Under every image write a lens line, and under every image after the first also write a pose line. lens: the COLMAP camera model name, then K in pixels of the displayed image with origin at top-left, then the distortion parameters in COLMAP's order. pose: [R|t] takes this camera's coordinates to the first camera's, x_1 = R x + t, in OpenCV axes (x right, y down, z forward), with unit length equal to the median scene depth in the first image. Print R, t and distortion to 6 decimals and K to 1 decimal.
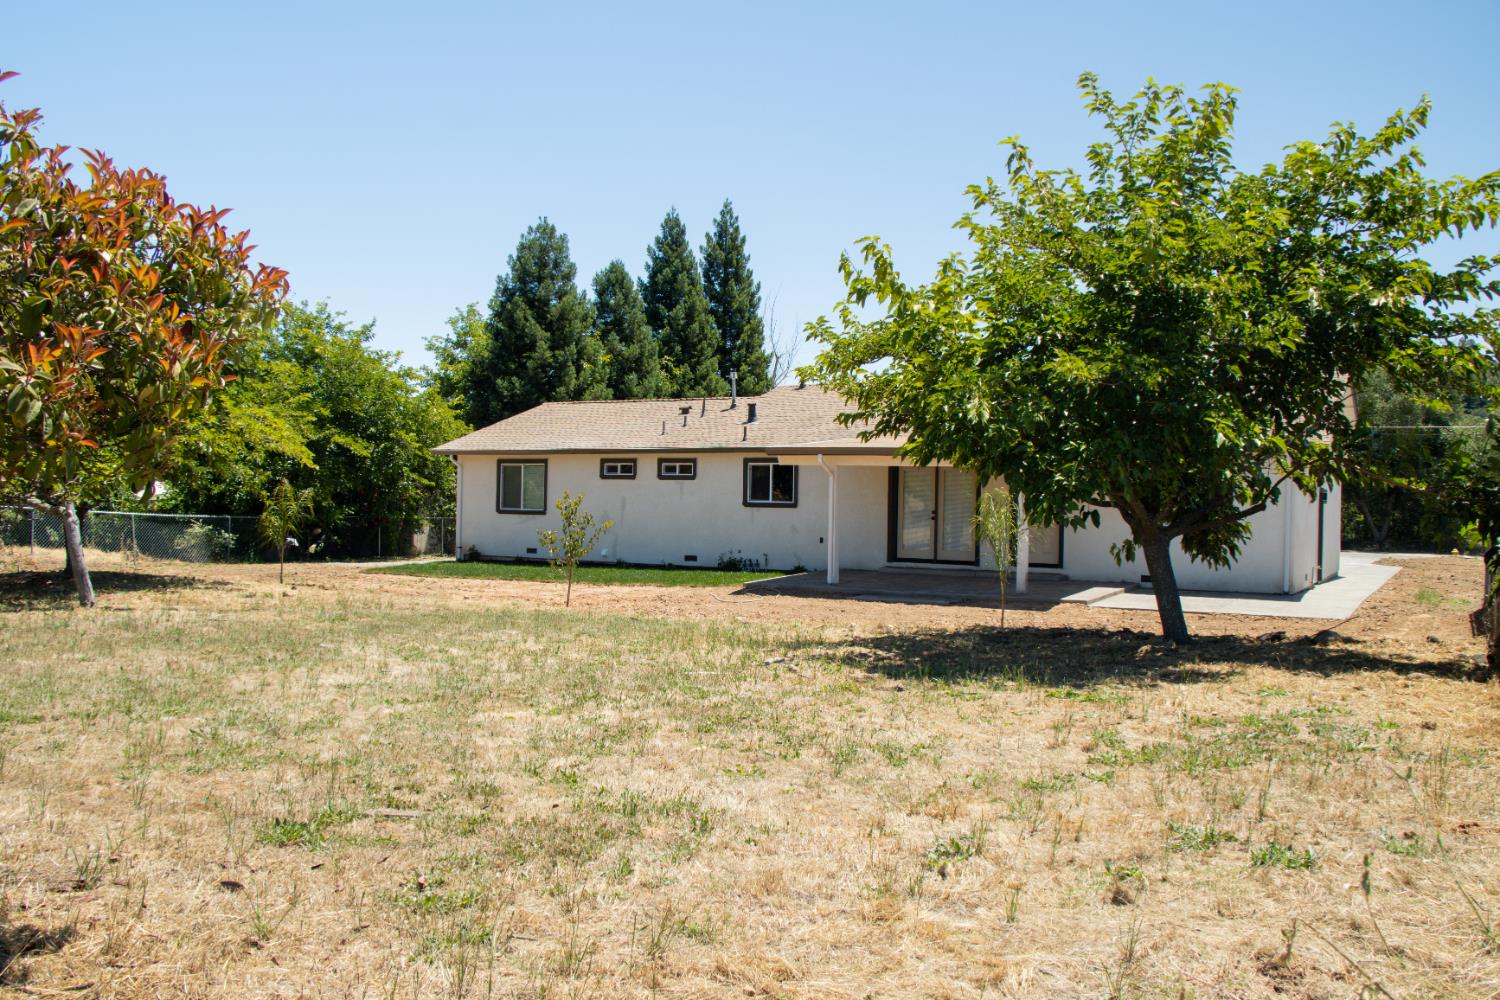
lens RADIAL K [[1236.5, 0, 773.7], [0, 1236.5, 505.6], [0, 0, 1]] dist [-0.154390, 0.103395]
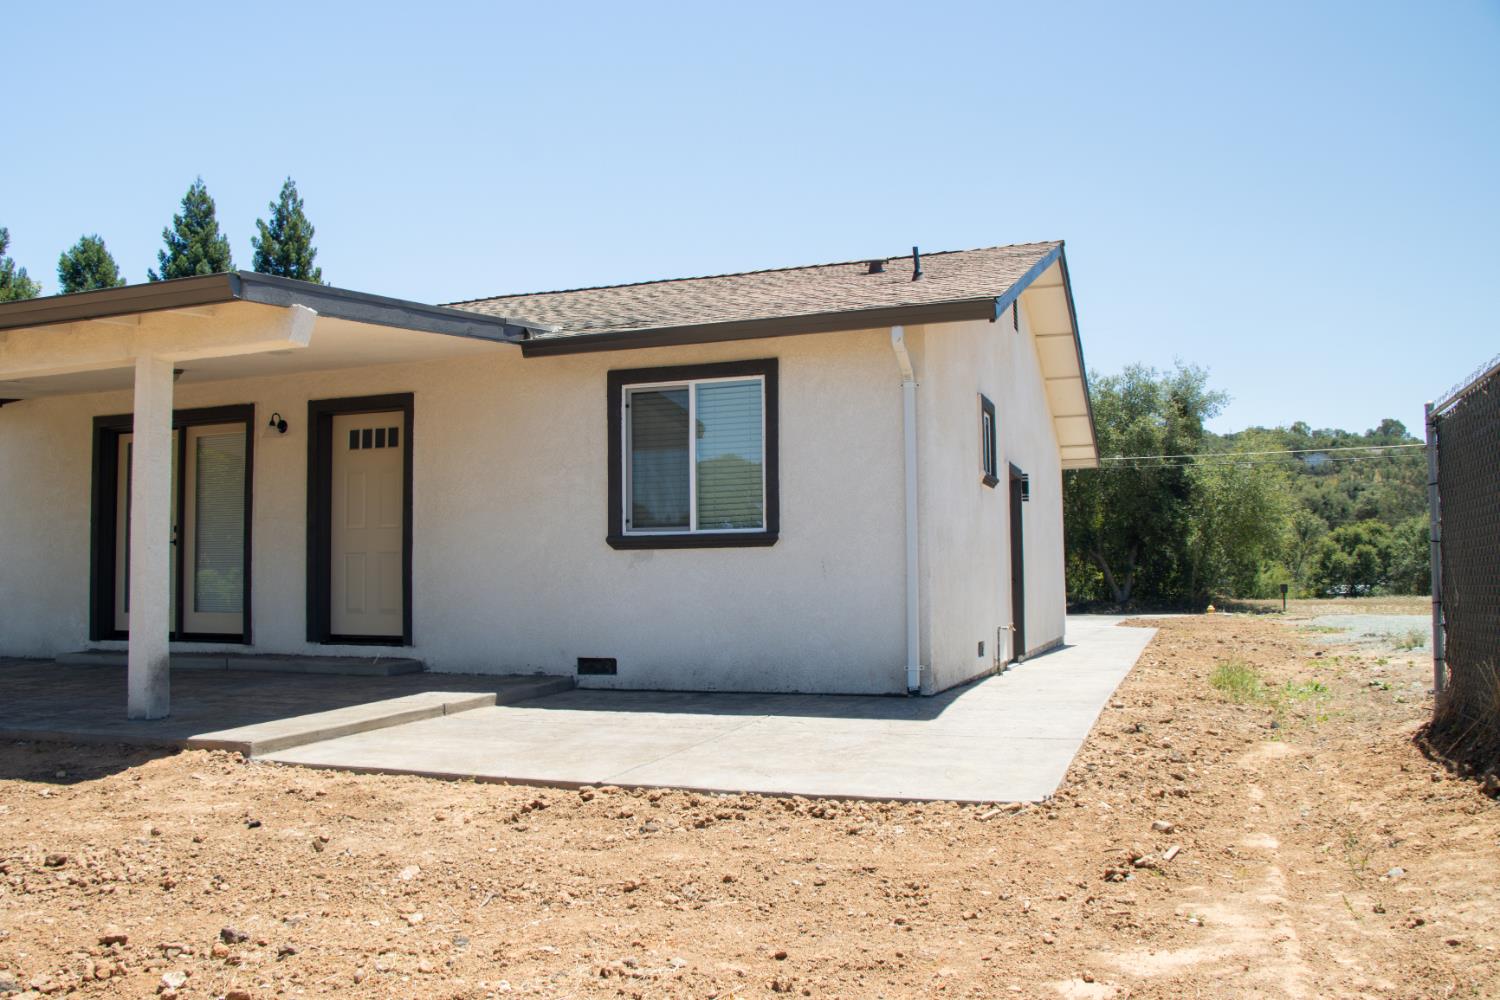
lens RADIAL K [[1236.5, 0, 747.6], [0, 1236.5, 495.5], [0, 0, 1]] dist [-0.154390, 0.103395]
pose [[0.984525, -0.014345, 0.174657, 0.118631], [0.027806, 0.996806, -0.074870, 0.014578], [-0.173025, 0.078568, 0.981779, 0.239638]]
